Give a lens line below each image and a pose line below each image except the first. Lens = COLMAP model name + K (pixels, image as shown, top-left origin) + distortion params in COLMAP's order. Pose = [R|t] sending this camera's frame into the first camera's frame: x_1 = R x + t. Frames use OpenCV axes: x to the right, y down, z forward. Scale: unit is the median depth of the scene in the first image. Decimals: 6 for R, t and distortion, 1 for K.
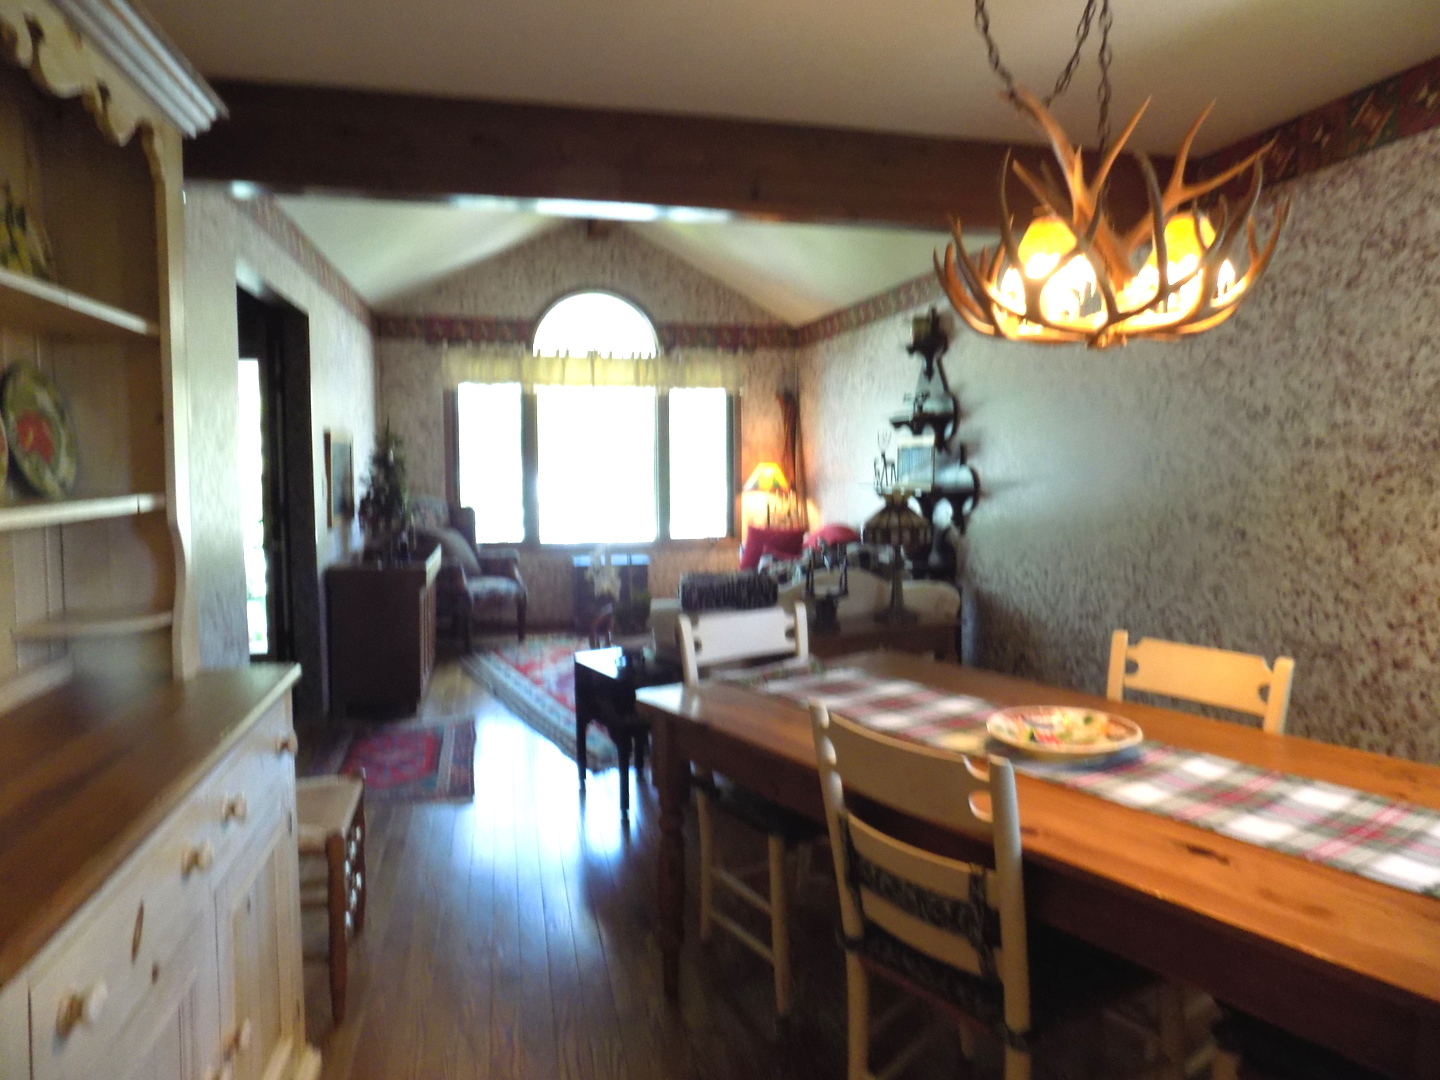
lens RADIAL K [[975.8, 0, 721.4], [0, 975.8, 539.5], [0, 0, 1]] dist [-0.010425, 0.015956]
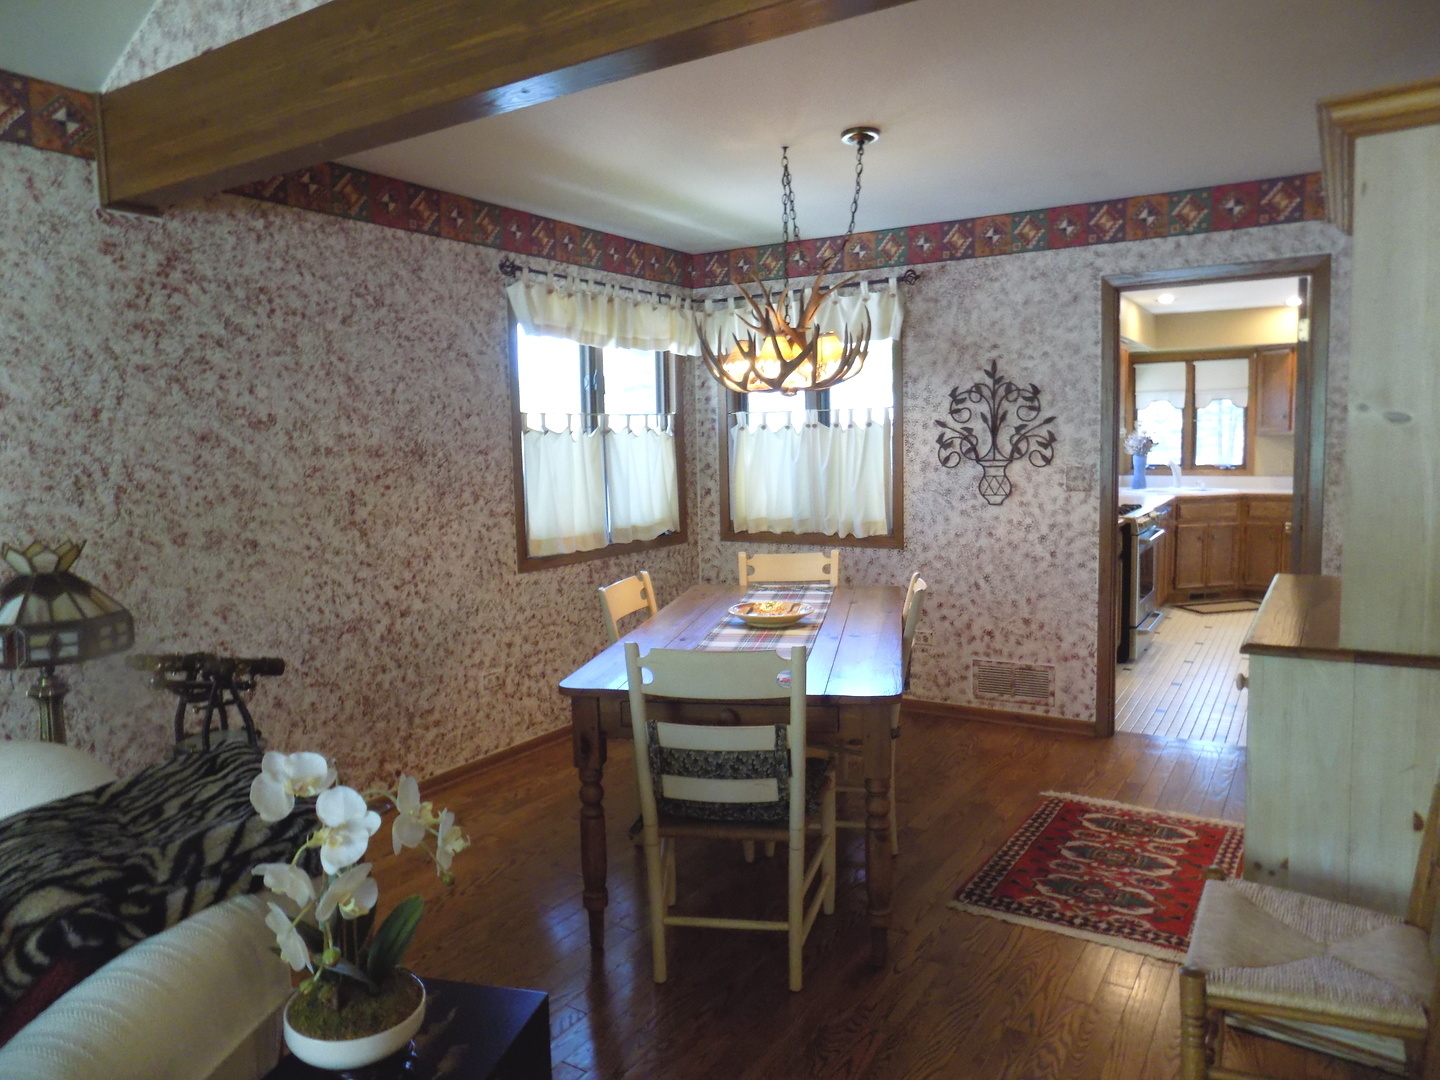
lens RADIAL K [[975.8, 0, 720.3], [0, 975.8, 541.6], [0, 0, 1]] dist [-0.010425, 0.015956]
pose [[-0.694490, -0.048269, 0.717881, -0.534954], [0.086788, 0.984842, 0.150178, -0.124837], [-0.714249, 0.166601, -0.679774, 1.447704]]
